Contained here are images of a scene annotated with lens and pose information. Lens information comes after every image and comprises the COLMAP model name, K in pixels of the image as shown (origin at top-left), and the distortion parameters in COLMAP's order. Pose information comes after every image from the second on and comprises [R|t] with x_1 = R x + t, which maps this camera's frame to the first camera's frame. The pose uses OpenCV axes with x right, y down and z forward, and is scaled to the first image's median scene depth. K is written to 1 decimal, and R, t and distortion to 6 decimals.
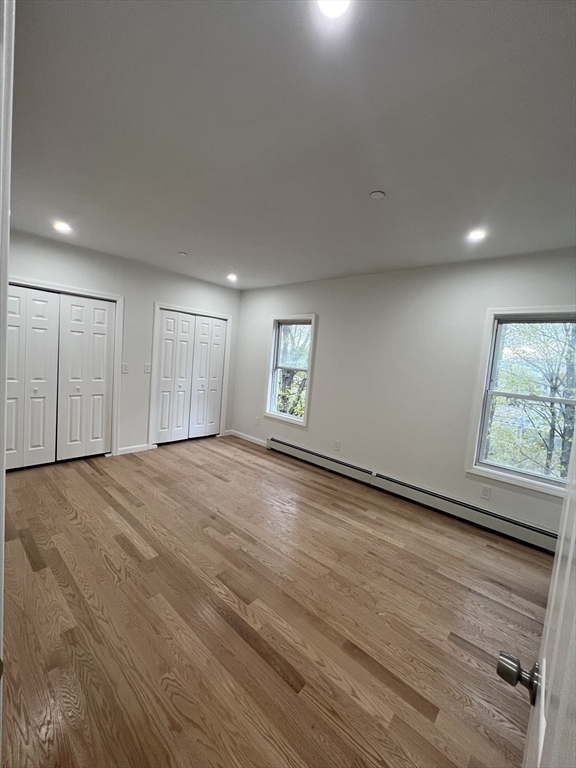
lens RADIAL K [[307.2, 0, 289.1], [0, 307.2, 382.5], [0, 0, 1]] dist [0.000956, 0.000270]
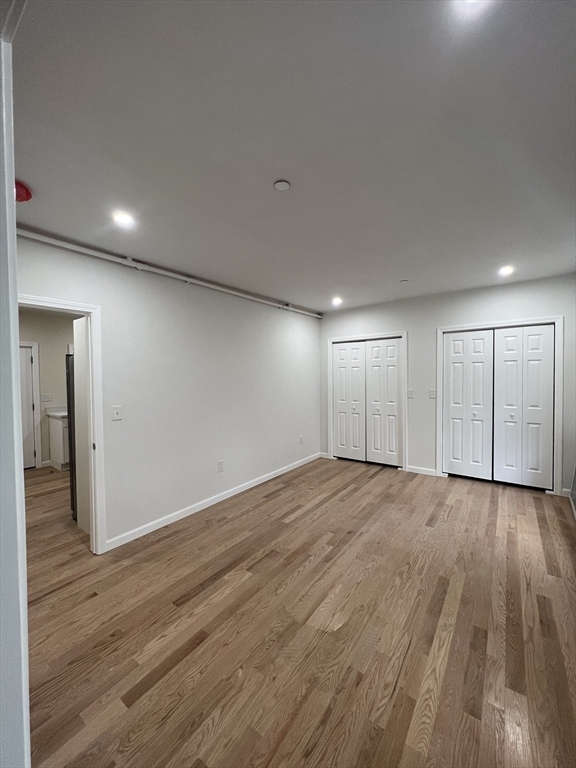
lens RADIAL K [[307.2, 0, 289.1], [0, 307.2, 382.5], [0, 0, 1]] dist [0.000956, 0.000270]
pose [[0.090601, -0.055975, -0.994313, 0.673046], [-0.058623, 0.996388, -0.061434, 0.010191], [0.994160, 0.063855, 0.086992, 0.574918]]
